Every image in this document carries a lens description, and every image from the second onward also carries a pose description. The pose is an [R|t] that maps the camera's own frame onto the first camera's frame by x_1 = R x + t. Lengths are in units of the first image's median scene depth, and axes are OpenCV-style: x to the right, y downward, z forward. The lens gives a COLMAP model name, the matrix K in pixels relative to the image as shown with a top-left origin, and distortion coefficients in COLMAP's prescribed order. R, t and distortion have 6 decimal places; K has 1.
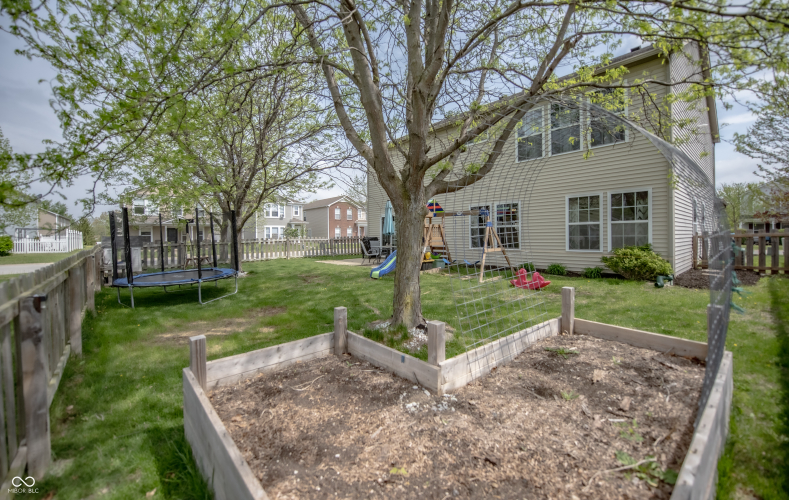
lens RADIAL K [[317.2, 0, 395.1], [0, 317.2, 237.8], [0, 0, 1]] dist [-0.015440, -0.000039]
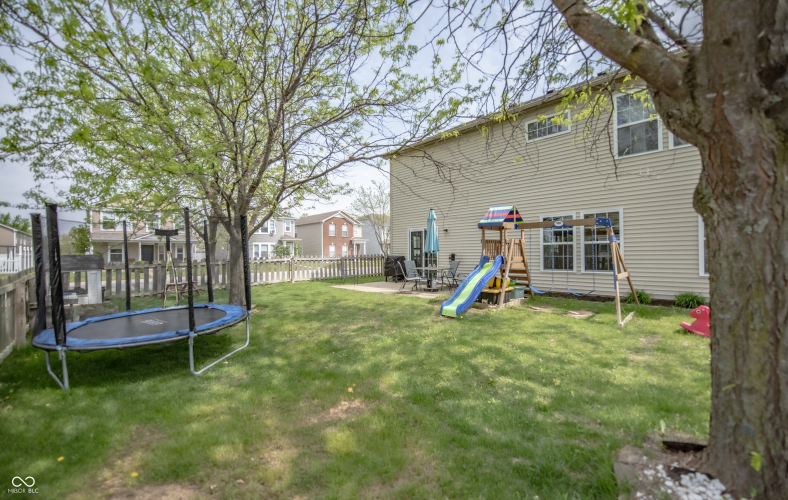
lens RADIAL K [[319.7, 0, 392.9], [0, 319.7, 258.6], [0, 0, 1]] dist [-0.001841, -0.000217]
pose [[0.999226, 0.004908, 0.039034, -0.165917], [-0.005124, 0.999972, 0.005442, -0.000245], [-0.039006, -0.005638, 0.999223, 0.242805]]
